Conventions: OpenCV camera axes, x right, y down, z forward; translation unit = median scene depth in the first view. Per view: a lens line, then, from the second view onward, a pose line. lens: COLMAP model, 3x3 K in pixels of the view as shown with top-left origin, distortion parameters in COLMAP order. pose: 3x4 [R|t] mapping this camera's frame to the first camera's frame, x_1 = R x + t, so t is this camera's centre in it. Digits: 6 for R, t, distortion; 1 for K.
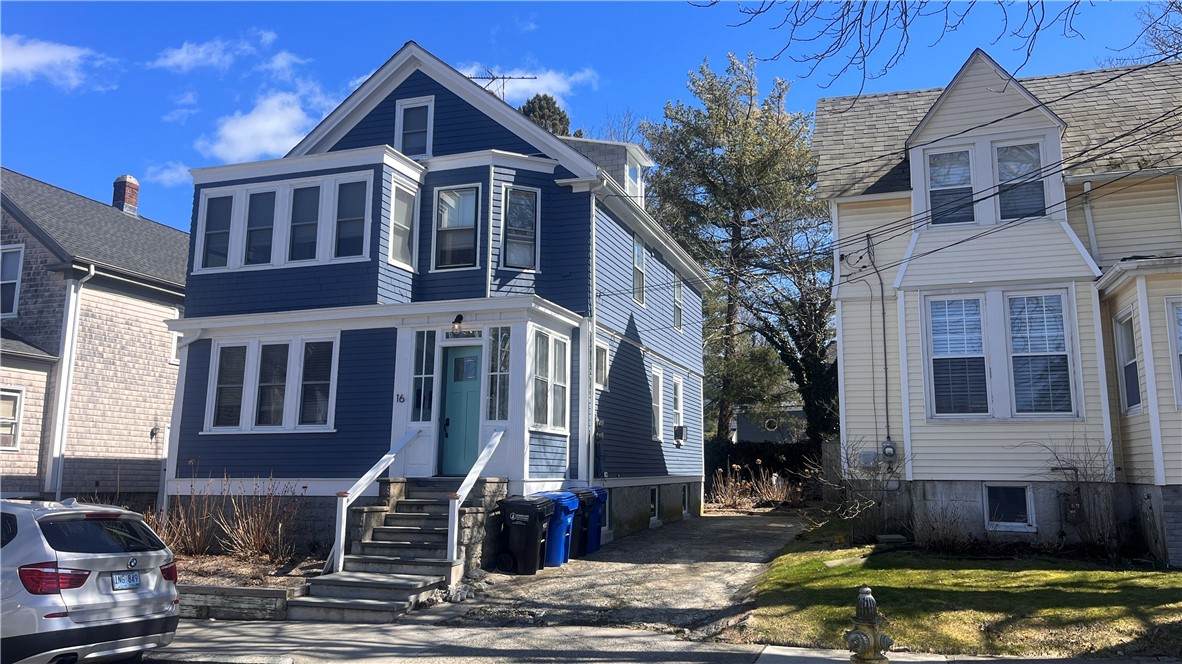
lens RADIAL K [[883.8, 0, 599.0], [0, 883.8, 328.6], [0, 0, 1]] dist [0.039009, -0.026028]
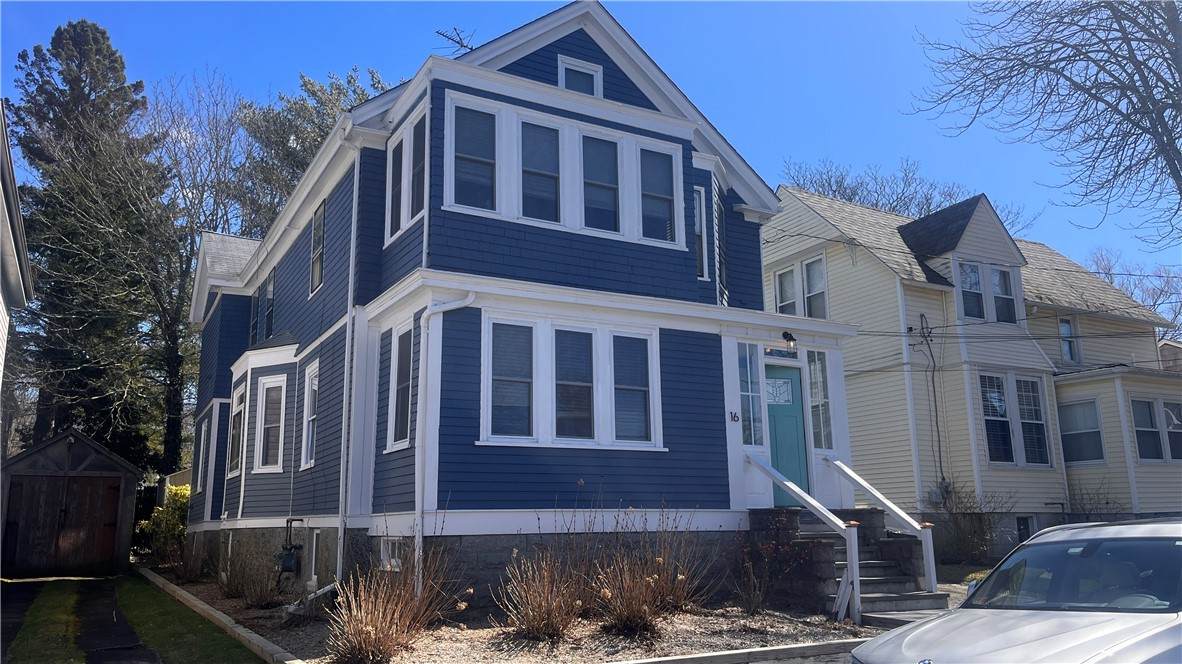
lens RADIAL K [[883.8, 0, 597.1], [0, 883.8, 339.5], [0, 0, 1]] dist [0.039009, -0.026028]
pose [[0.680977, 0.141064, 0.718590, -0.904066], [-0.107969, 0.989888, -0.092004, 0.093056], [-0.724302, -0.014933, 0.689321, 0.475303]]
